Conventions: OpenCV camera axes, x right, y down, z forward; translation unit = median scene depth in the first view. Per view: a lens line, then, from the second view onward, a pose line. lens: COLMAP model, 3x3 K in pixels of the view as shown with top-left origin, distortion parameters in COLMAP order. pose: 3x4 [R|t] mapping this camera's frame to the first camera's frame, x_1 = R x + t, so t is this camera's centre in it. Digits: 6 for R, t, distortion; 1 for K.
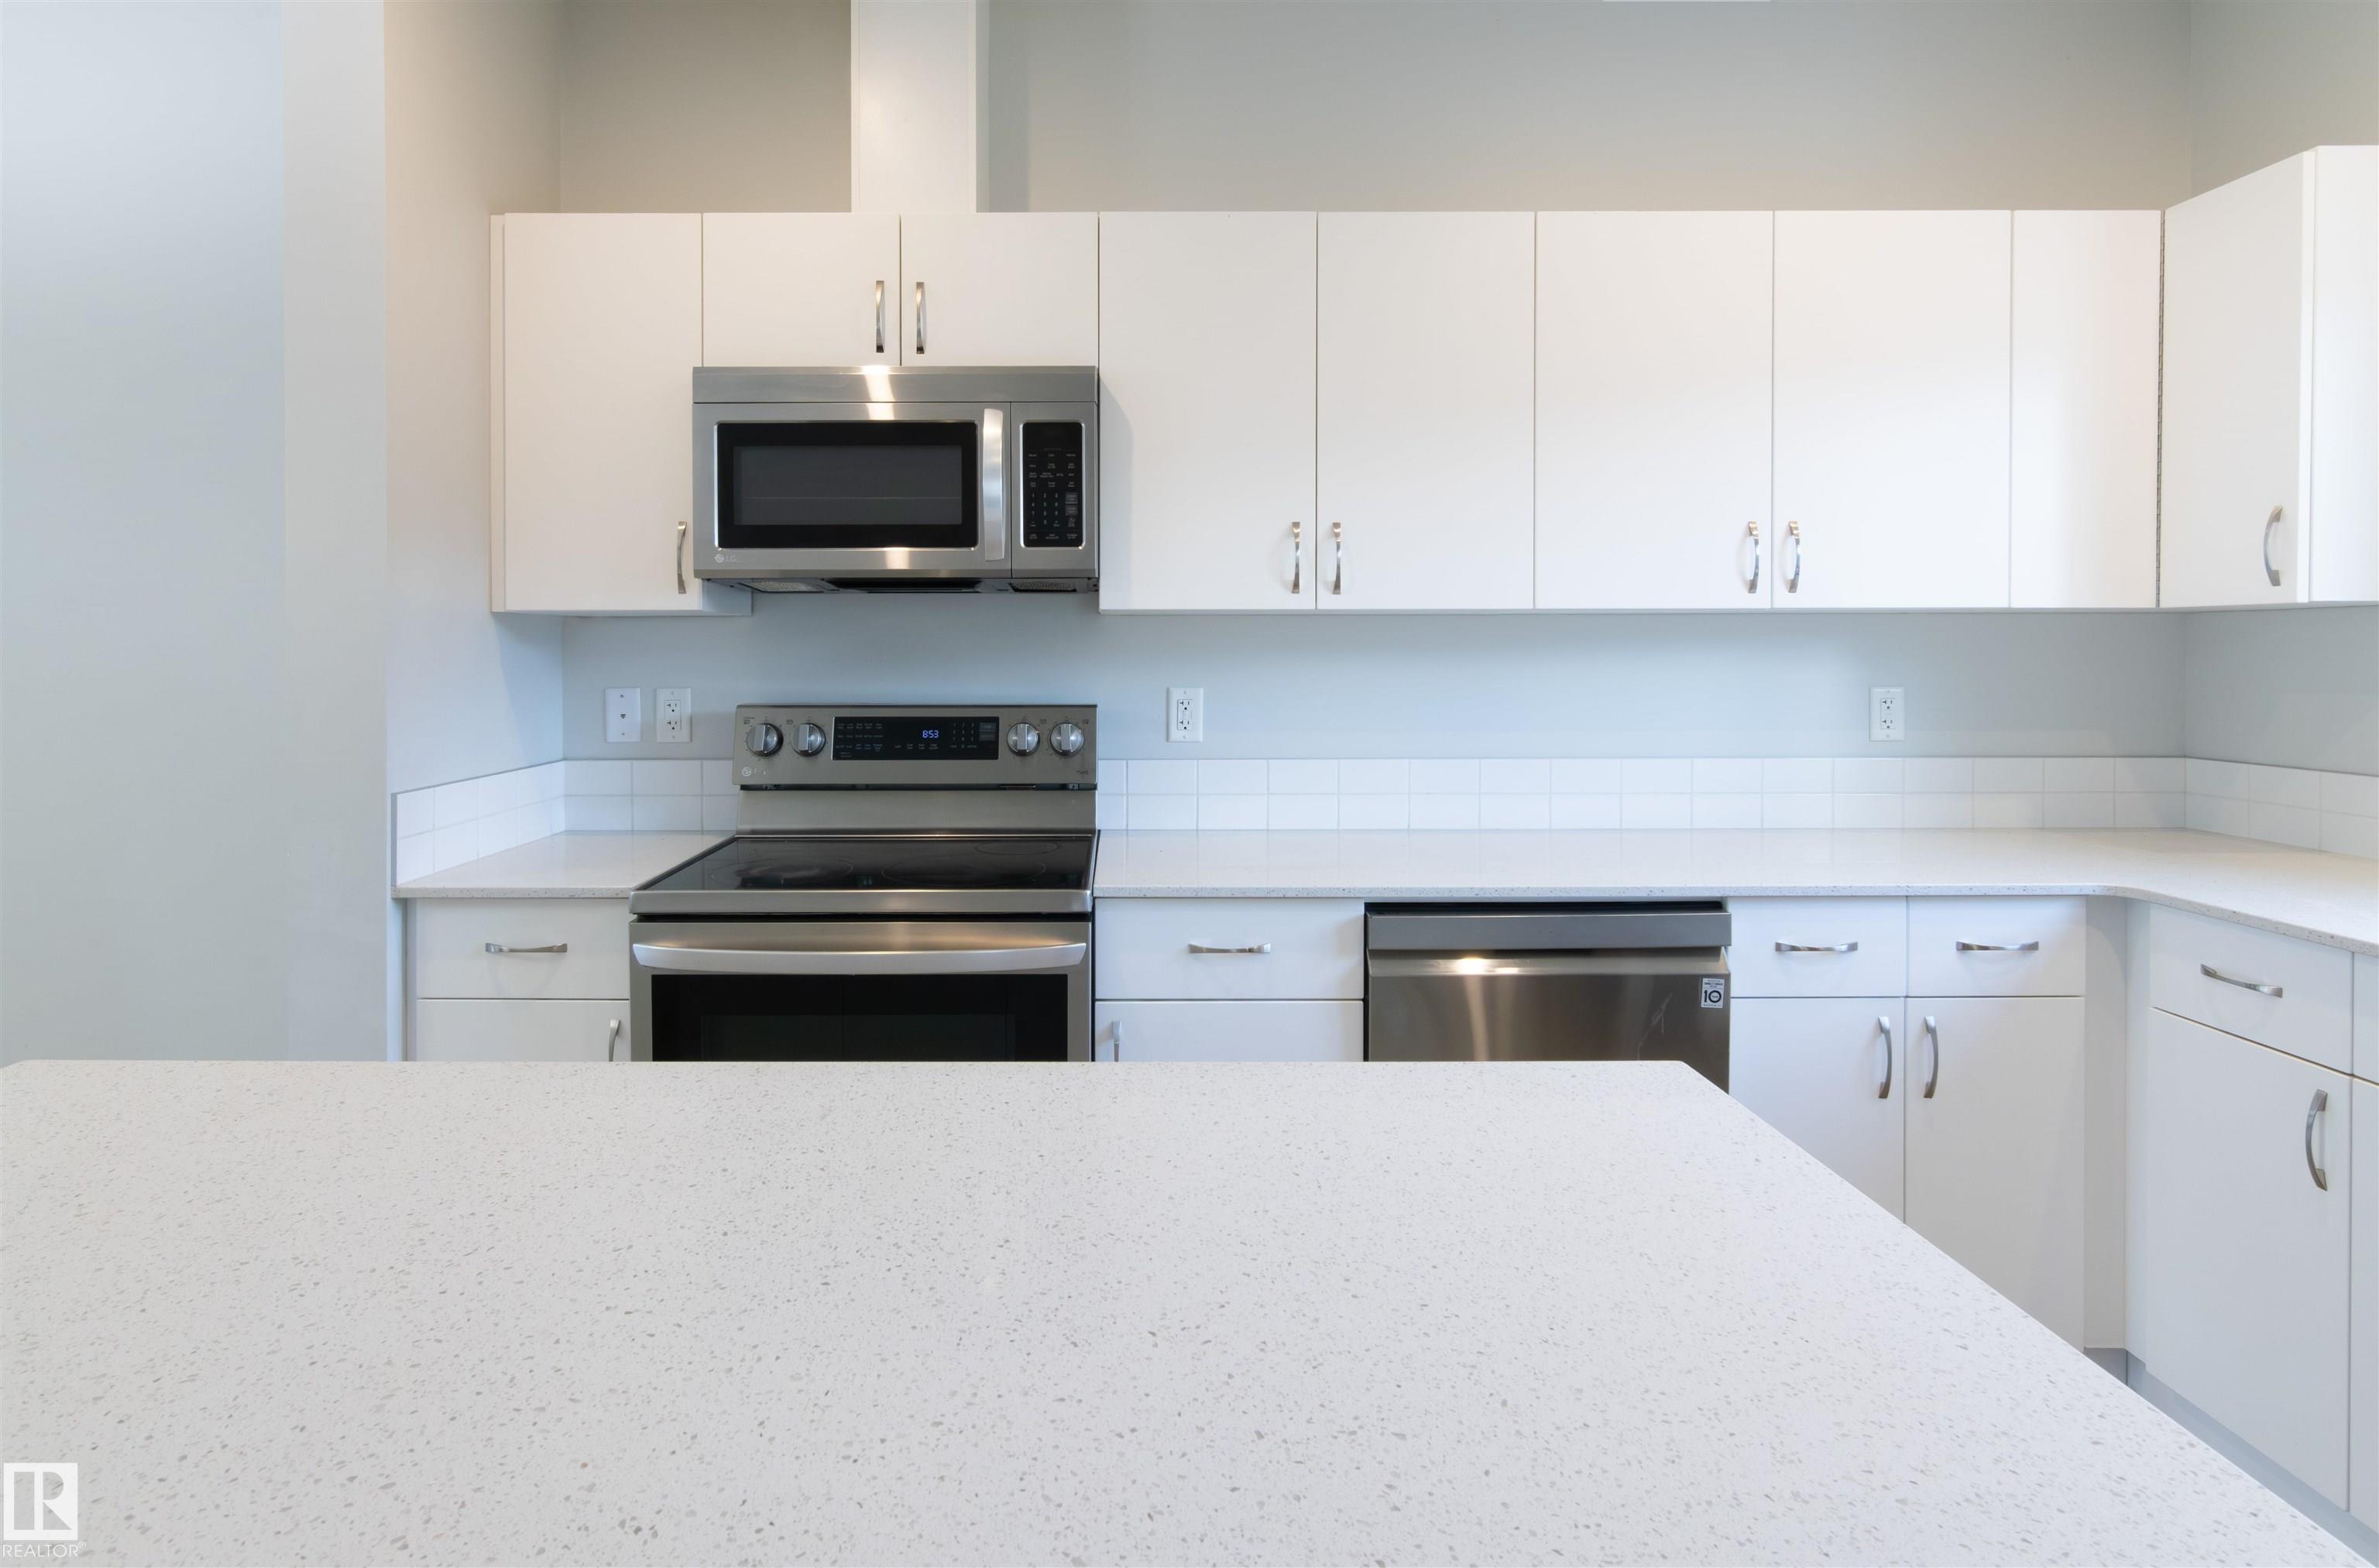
lens RADIAL K [[1263.2, 0, 1124.6], [0, 1263.2, 661.1], [0, 0, 1]] dist [-0.000066, -0.000514]
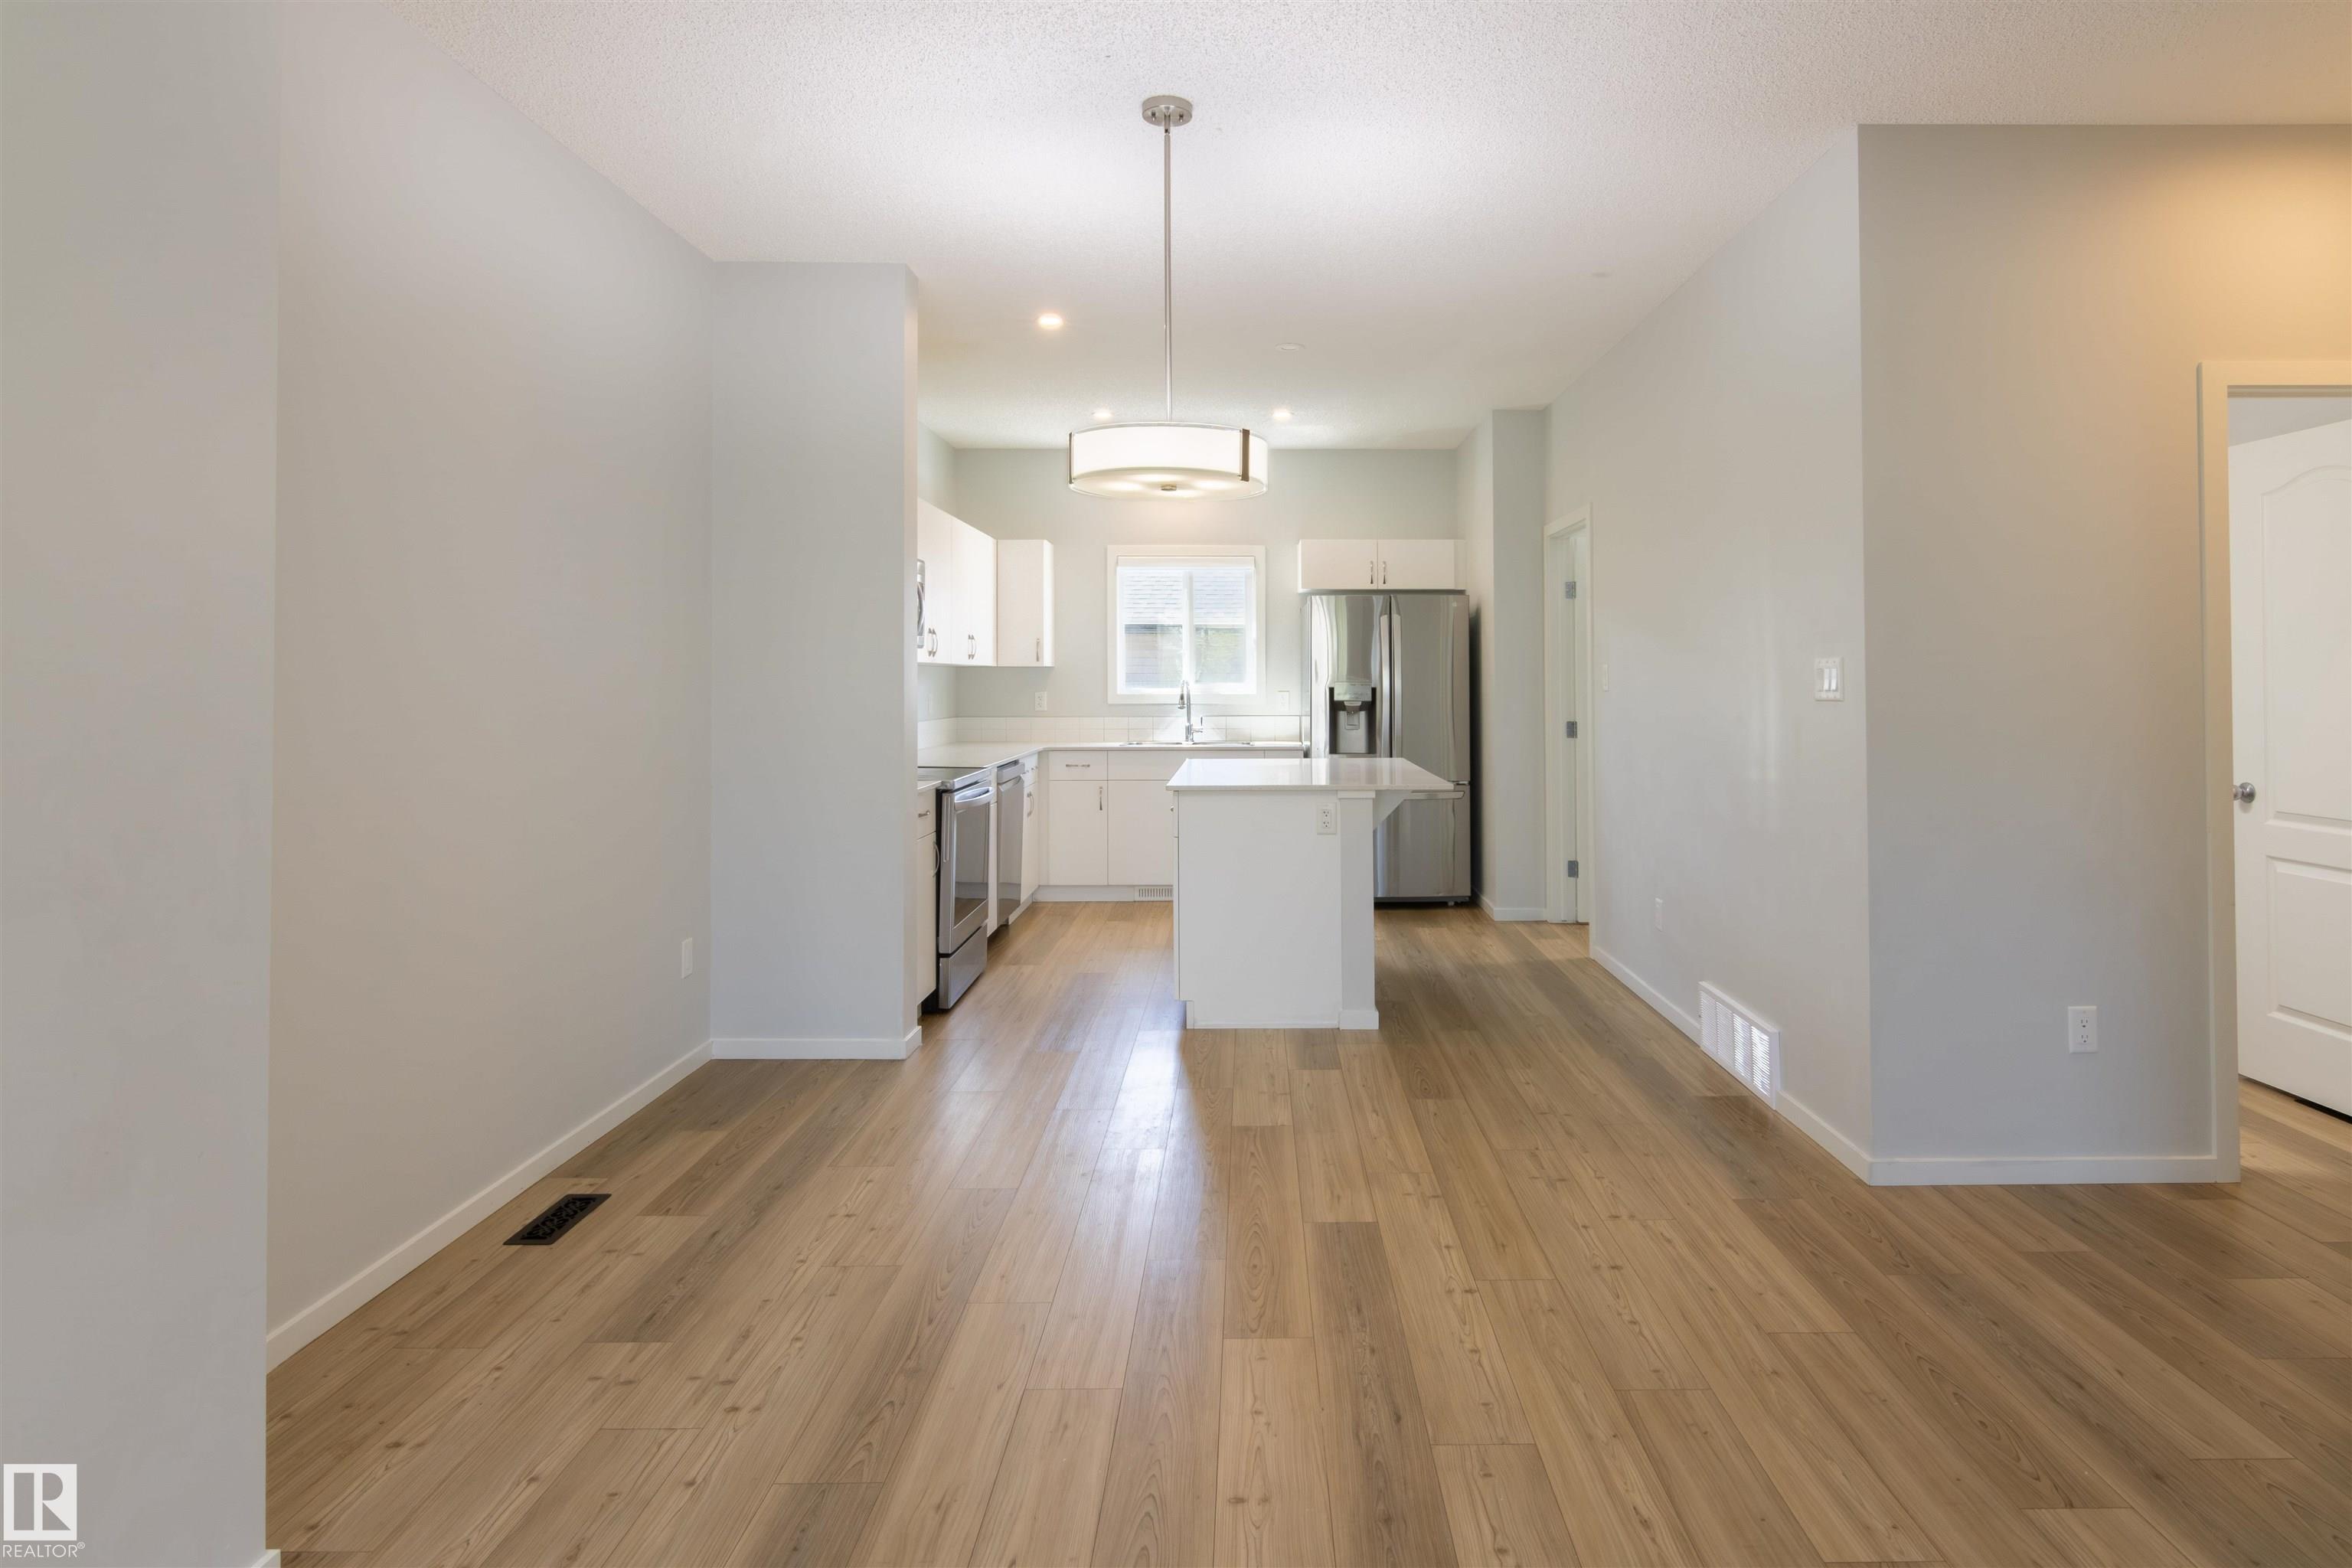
lens RADIAL K [[1305.9, 0, 1276.4], [0, 1305.9, 649.2], [0, 0, 1]] dist [-0.002796, -0.000823]
pose [[-0.018905, 0.022582, 0.999566, -2.501858], [0.012278, 0.999675, -0.022352, -0.004564], [-0.999746, 0.011850, -0.019176, 0.376566]]
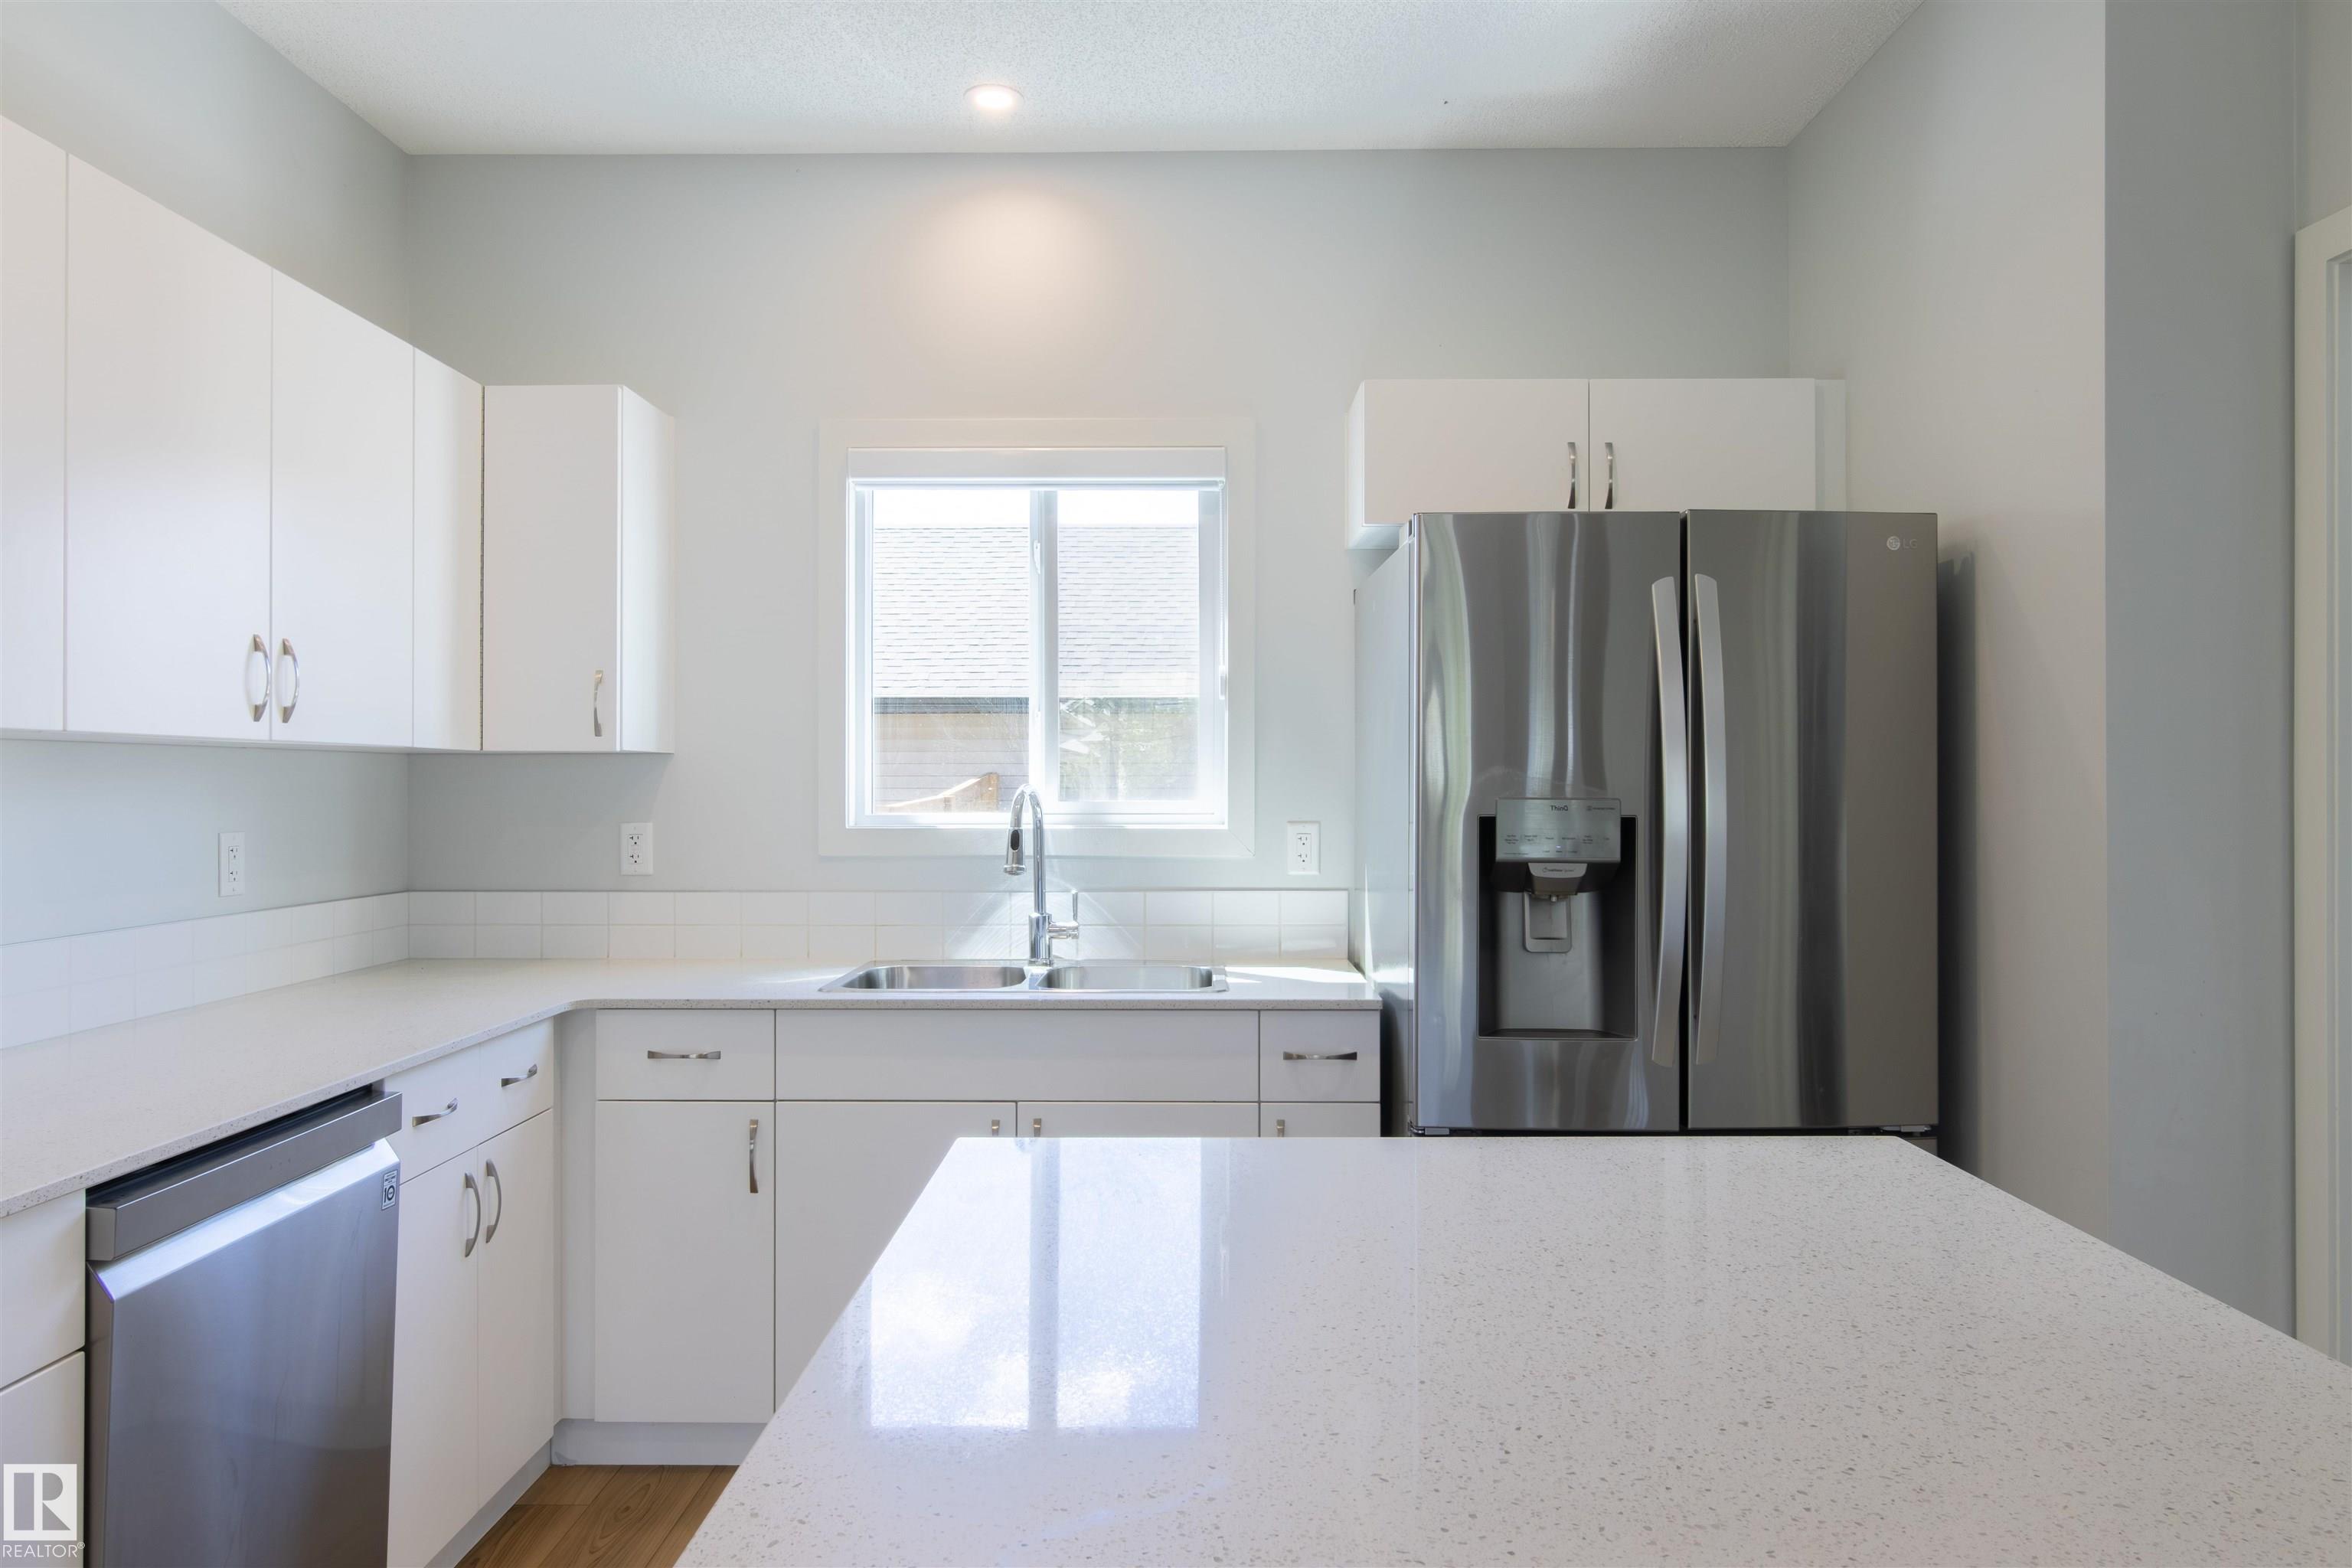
lens RADIAL K [[1558.6, 0, 1182.4], [0, 1558.6, 776.6], [0, 0, 1]] dist [-0.005122, -0.001391]
pose [[0.007440, 0.006404, 0.999952, -0.523609], [0.010679, 0.999922, -0.006483, -0.005043], [-0.999915, 0.010726, 0.007371, 0.398108]]
